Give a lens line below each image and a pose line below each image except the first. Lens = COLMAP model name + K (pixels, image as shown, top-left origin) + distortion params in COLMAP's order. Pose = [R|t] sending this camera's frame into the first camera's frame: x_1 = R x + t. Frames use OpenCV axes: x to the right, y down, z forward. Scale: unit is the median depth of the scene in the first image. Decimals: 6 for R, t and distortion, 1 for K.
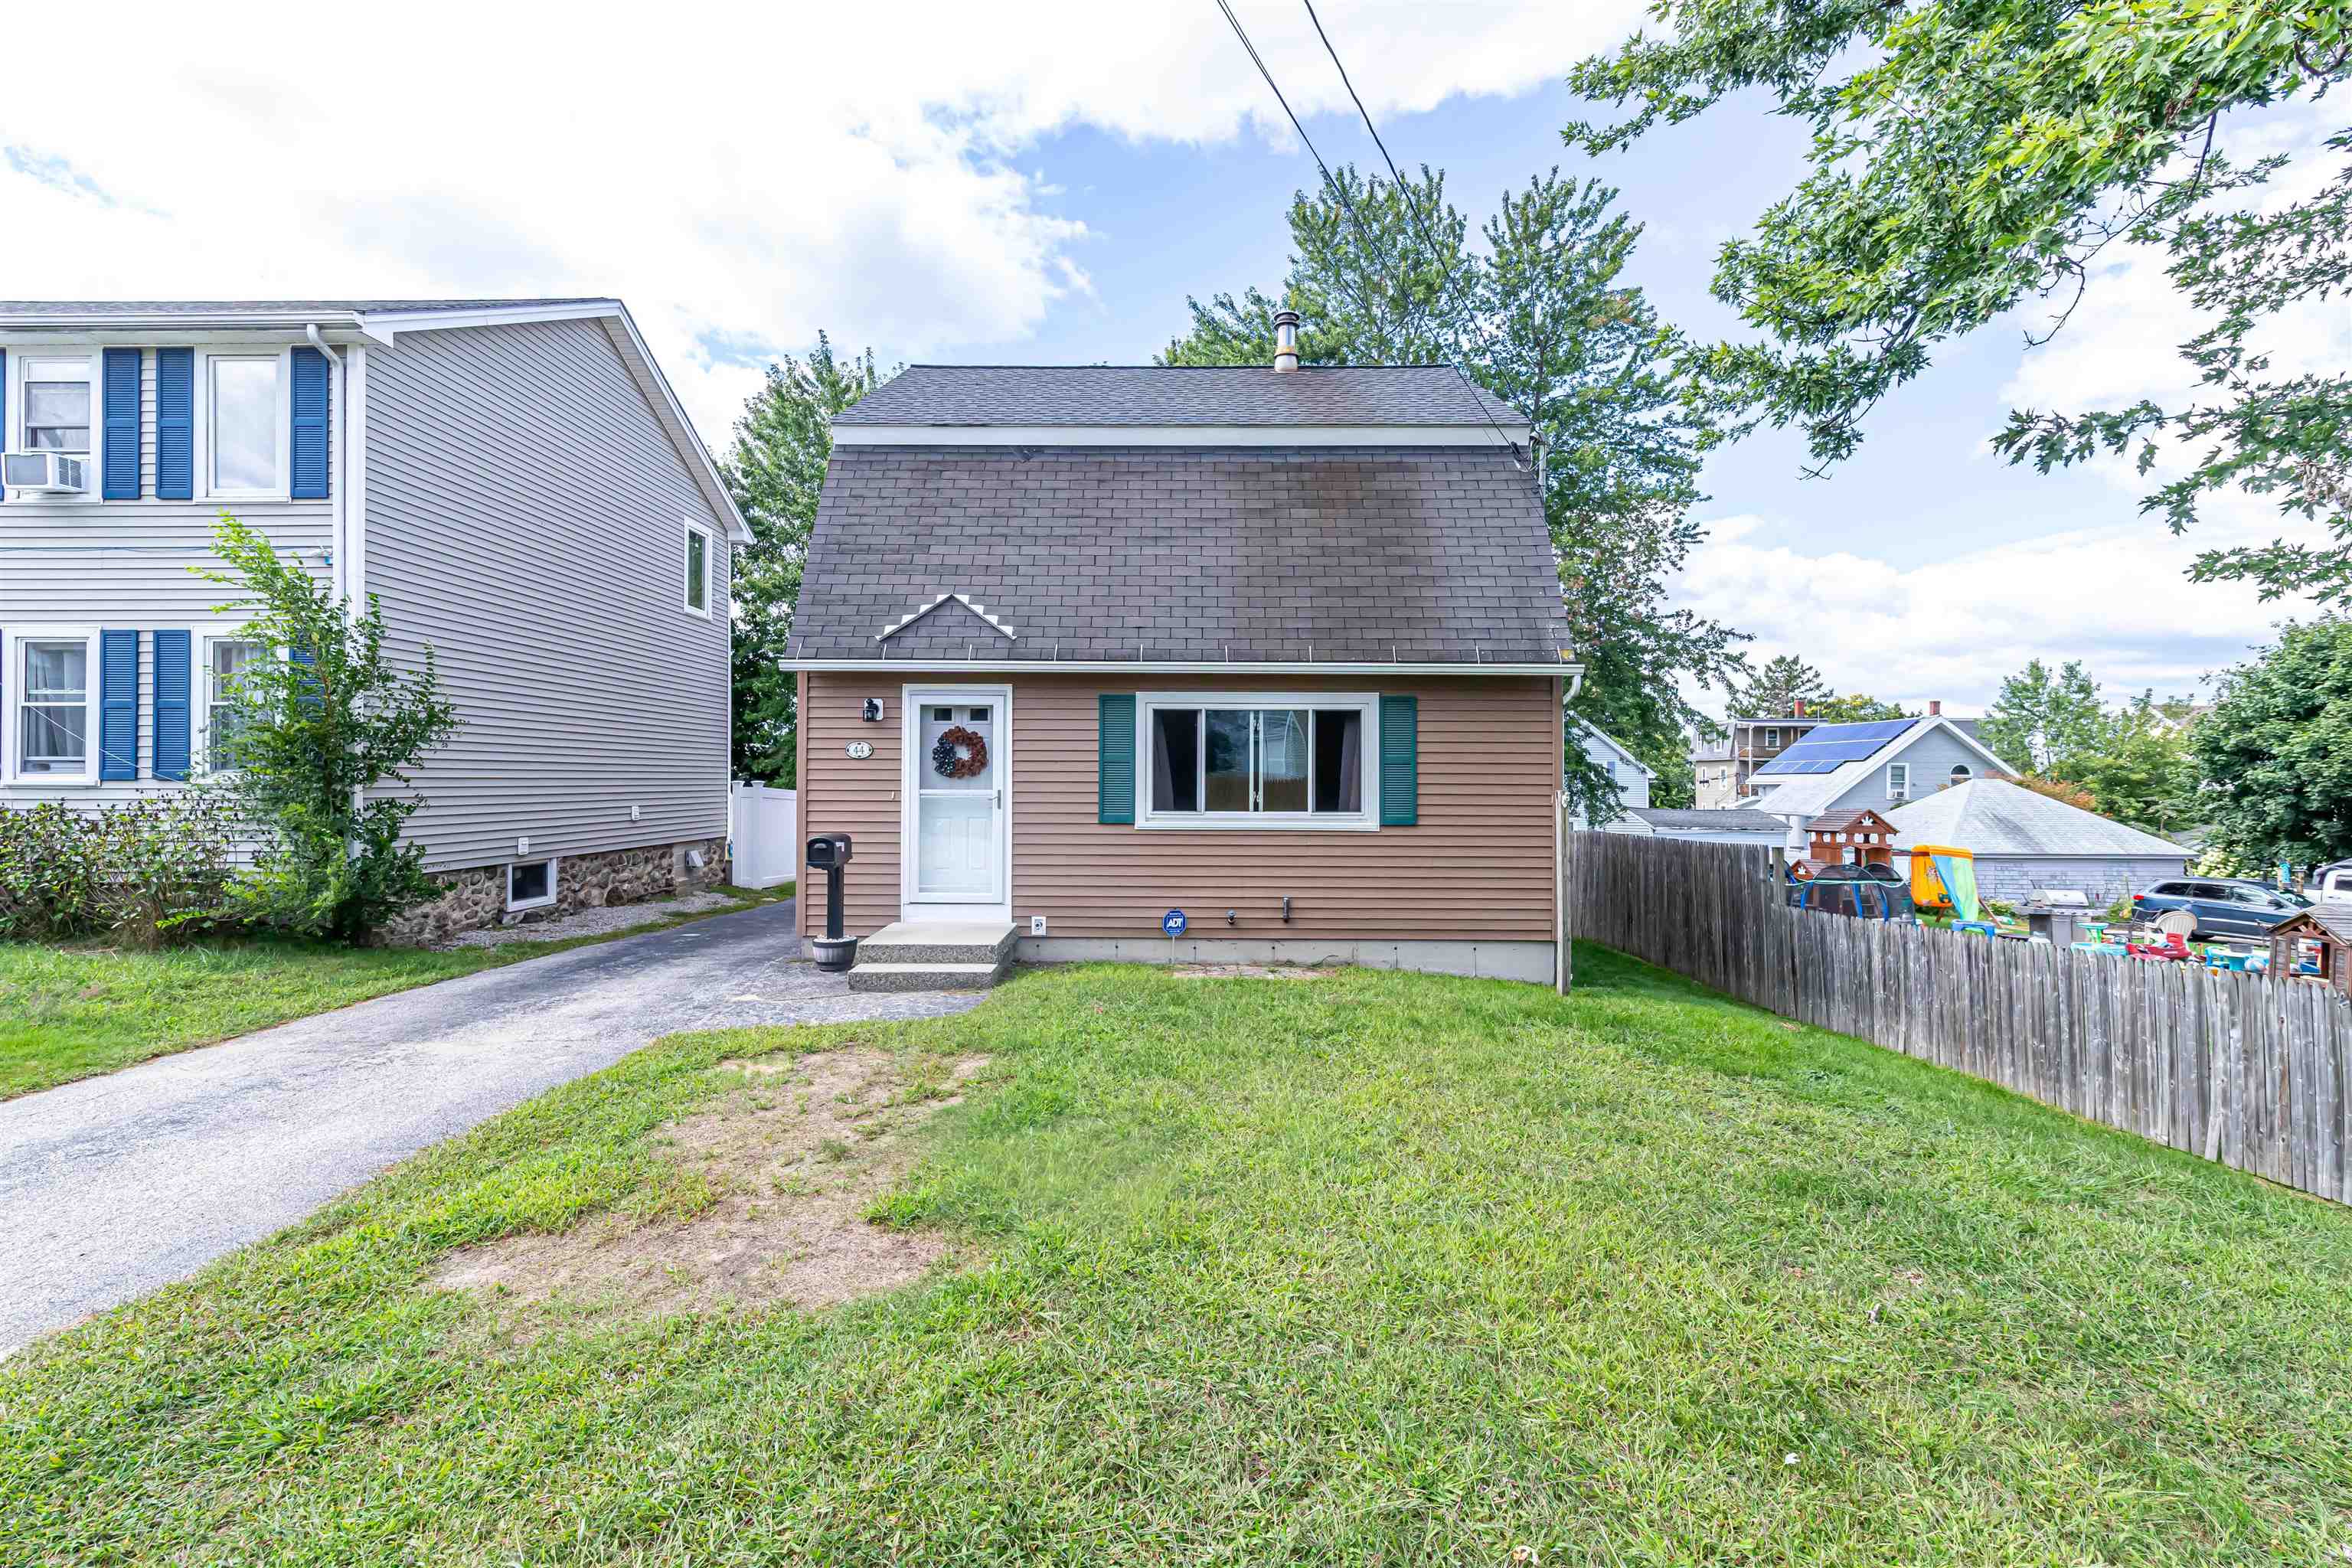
lens RADIAL K [[1029.3, 0, 1174.2], [0, 1029.3, 778.2], [0, 0, 1]] dist [0.002907, -0.001101]
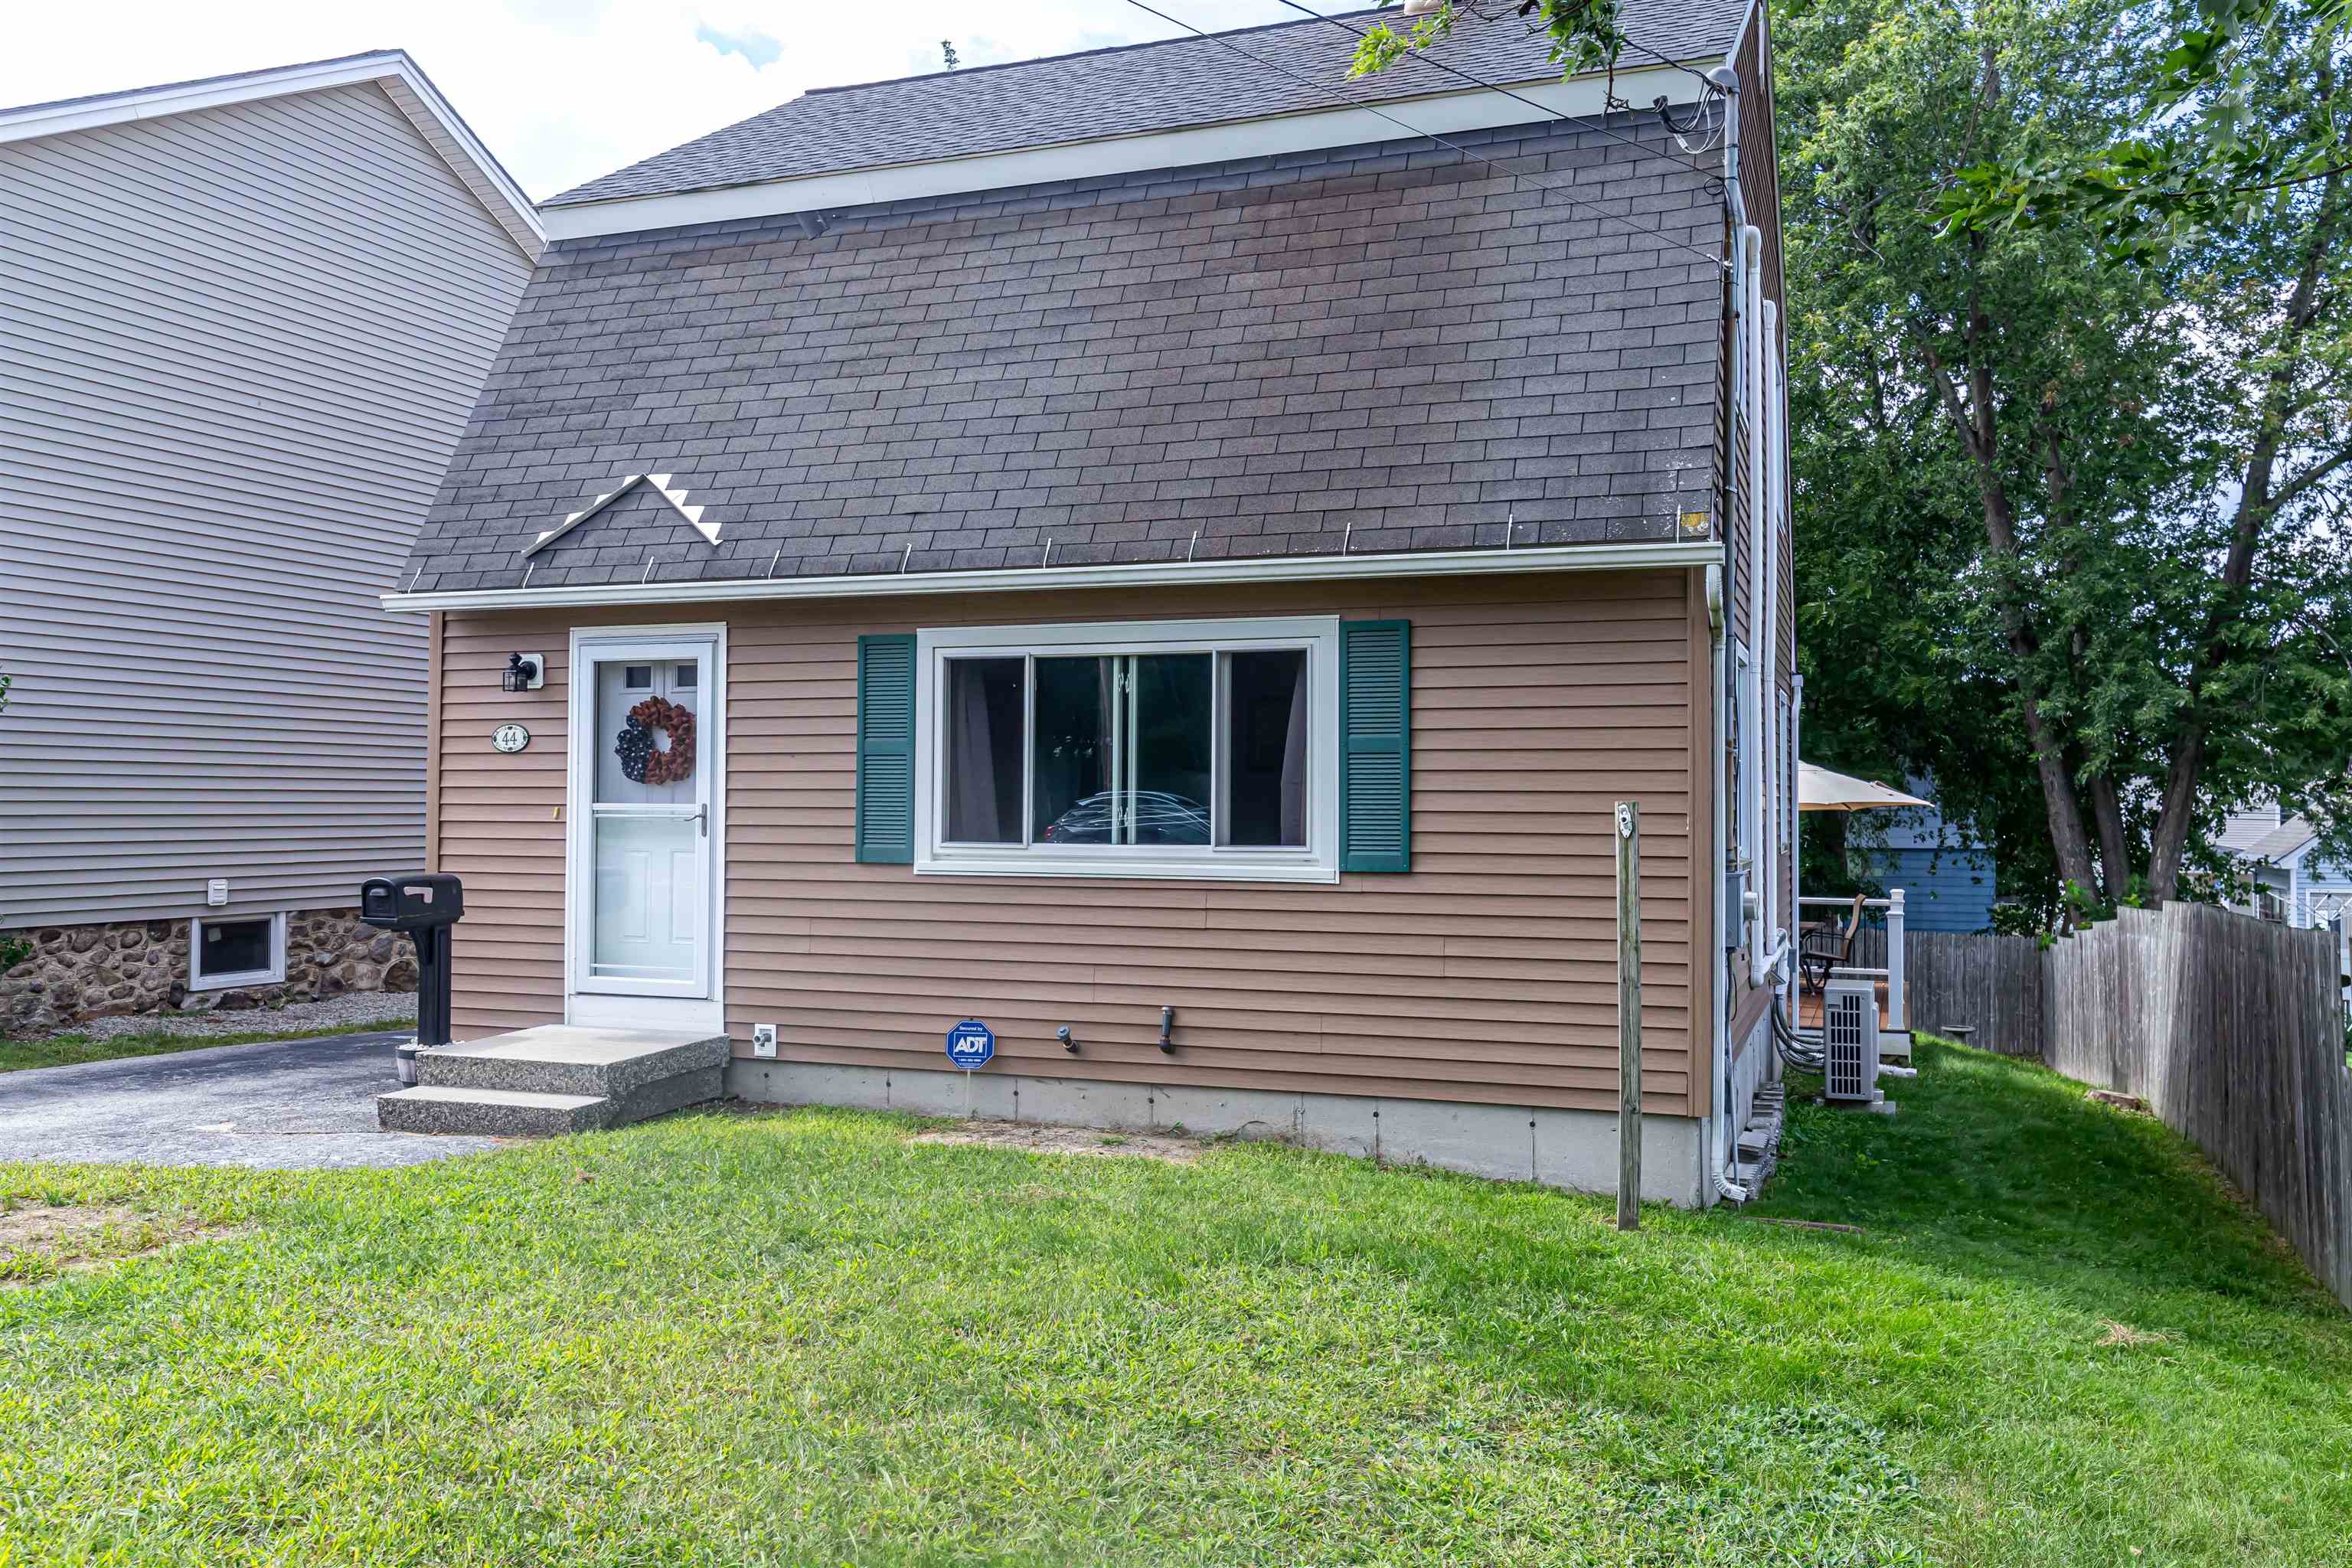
lens RADIAL K [[1900.3, 0, 1196.6], [0, 1900.3, 766.9], [0, 0, 1]] dist [-0.001551, 0.007479]
pose [[0.939452, -0.007432, -0.342600, 0.458830], [0.000642, 0.999801, -0.019928, 0.012189], [0.342680, 0.018501, 0.939270, 0.083685]]
